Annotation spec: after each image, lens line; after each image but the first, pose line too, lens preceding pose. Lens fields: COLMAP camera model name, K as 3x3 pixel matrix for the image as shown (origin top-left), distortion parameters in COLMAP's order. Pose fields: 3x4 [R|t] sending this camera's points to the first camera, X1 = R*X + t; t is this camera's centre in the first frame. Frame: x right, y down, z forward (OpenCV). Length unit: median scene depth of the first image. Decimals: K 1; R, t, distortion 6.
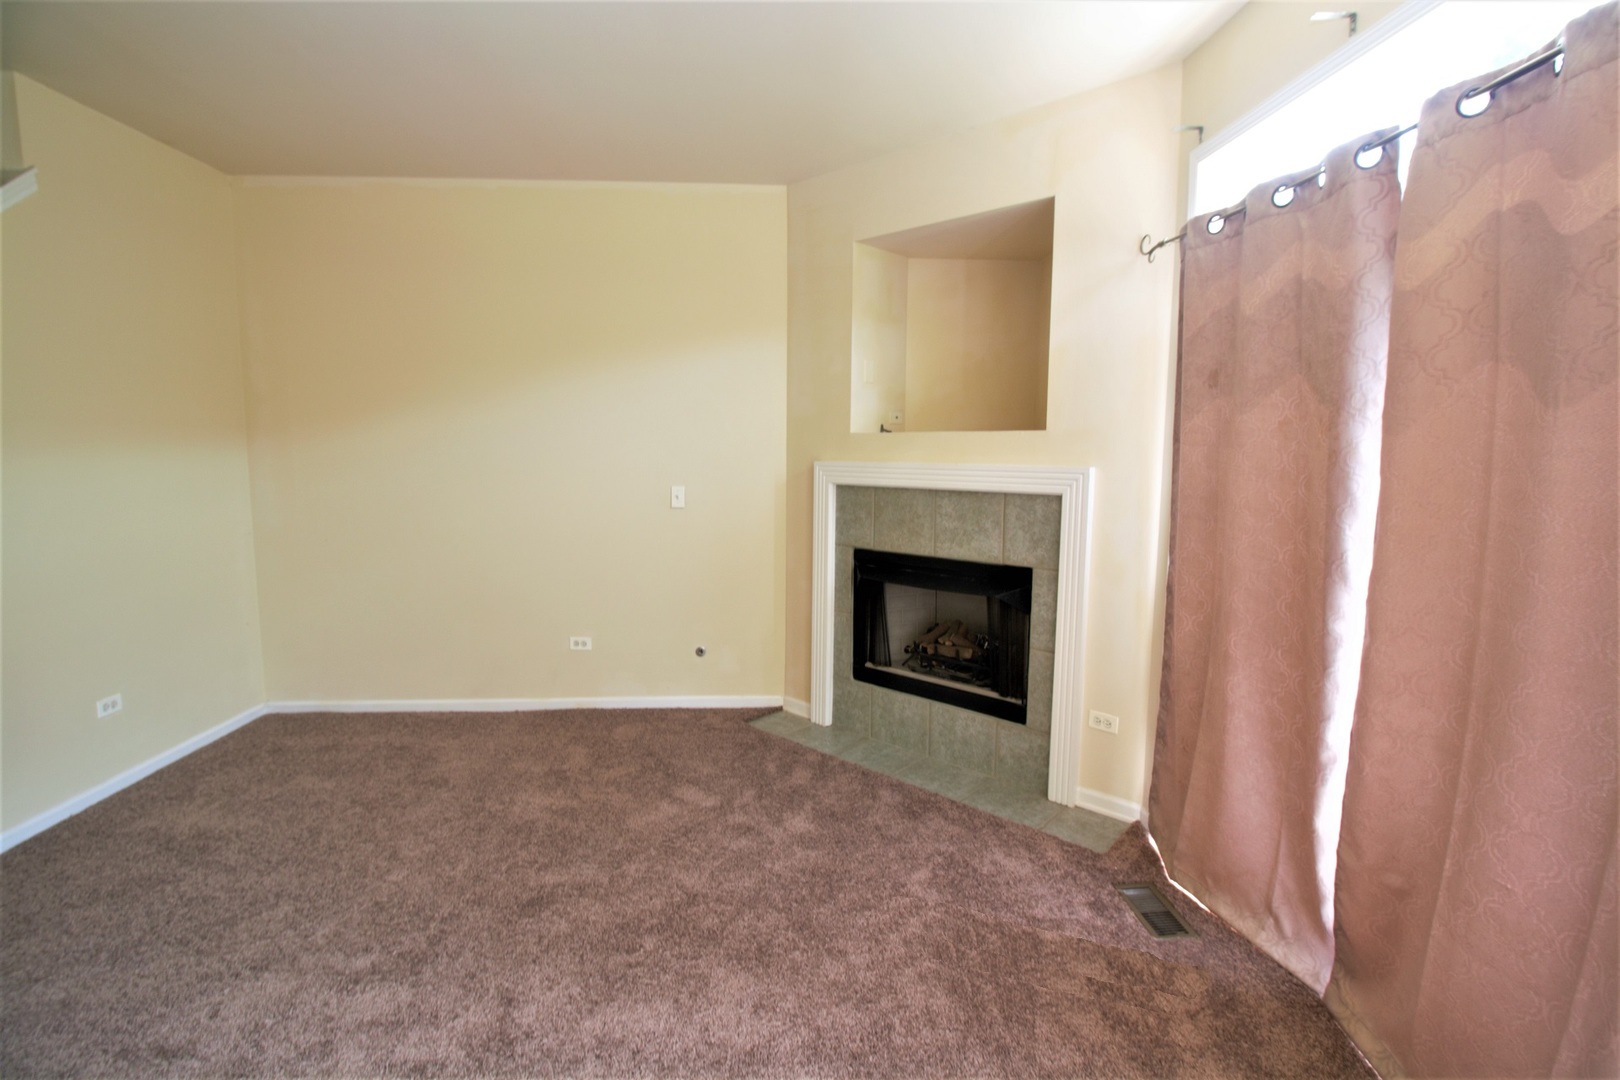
lens RADIAL K [[750.5, 0, 809.7], [0, 750.5, 532.6], [0, 0, 1]] dist [-0.008106, -0.004498]
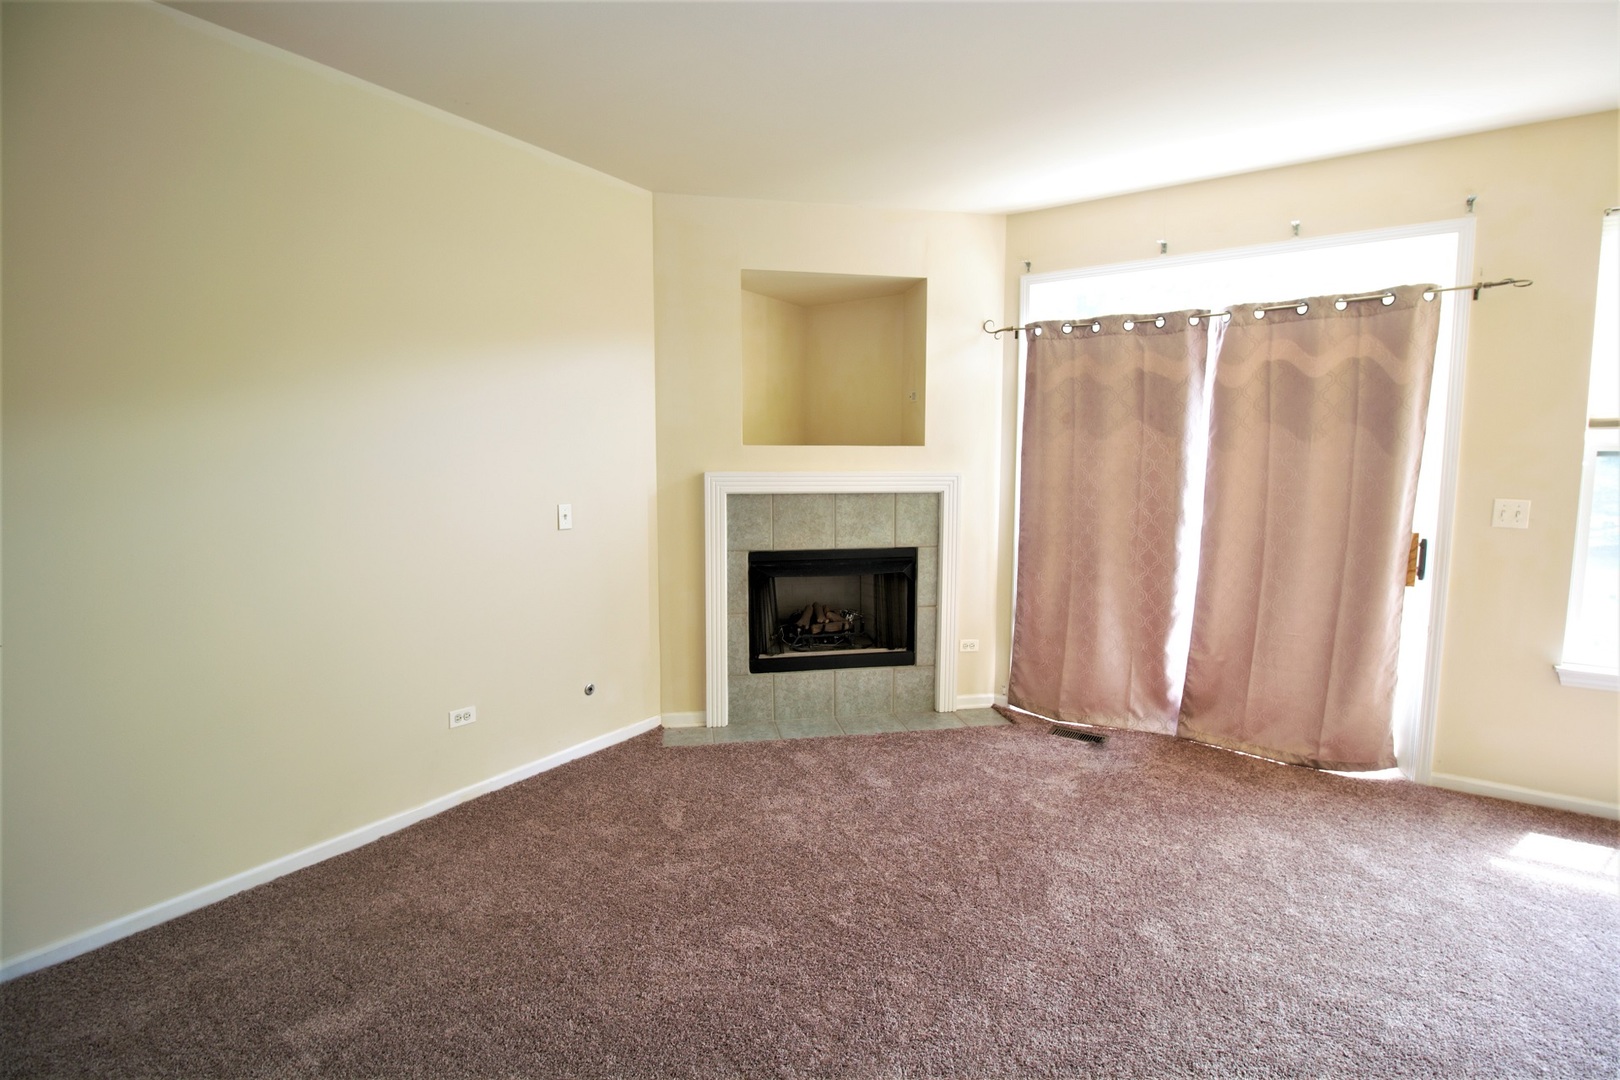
lens RADIAL K [[750.5, 0, 818.8], [0, 750.5, 532.9], [0, 0, 1]] dist [-0.008106, -0.004498]
pose [[0.606751, -0.083117, 0.790534, -0.808568], [0.090639, 0.995266, 0.035075, -0.038752], [-0.789707, 0.050371, 0.611412, 0.285958]]
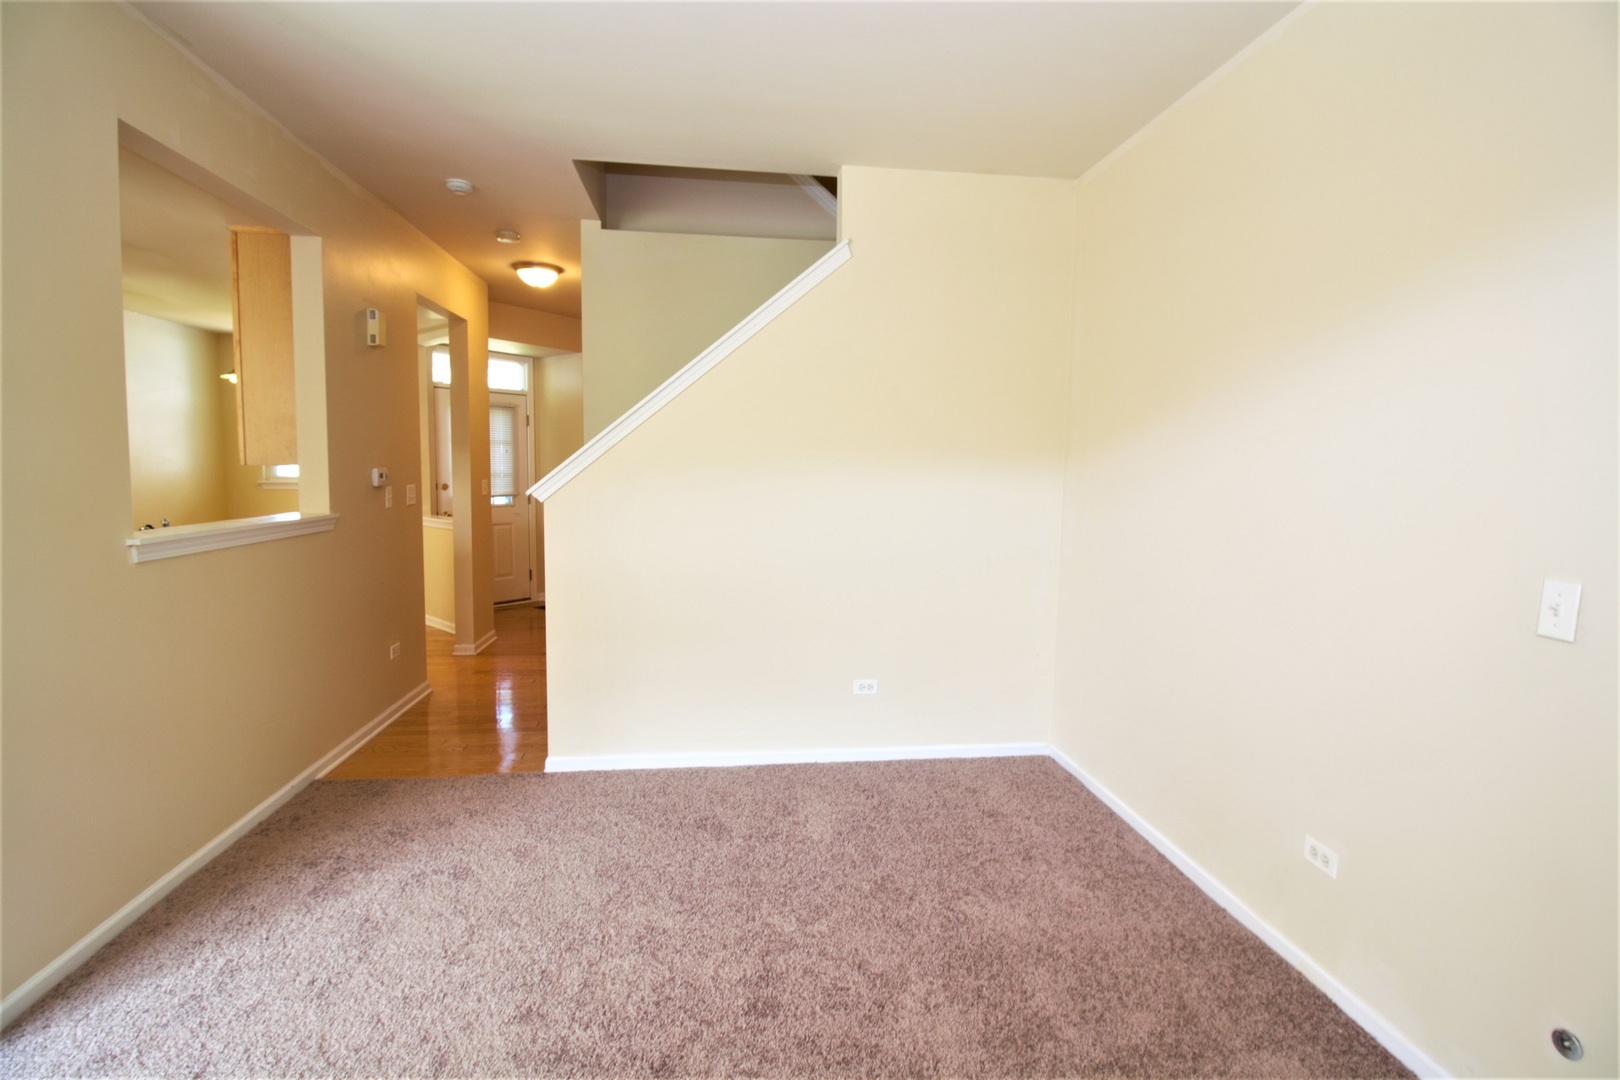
lens RADIAL K [[750.5, 0, 809.2], [0, 750.5, 541.7], [0, 0, 1]] dist [-0.008106, -0.004498]
pose [[0.039527, 0.100094, -0.994192, 0.195888], [-0.108973, 0.989467, 0.095286, -0.089040], [0.993259, 0.104574, 0.050018, 0.729373]]
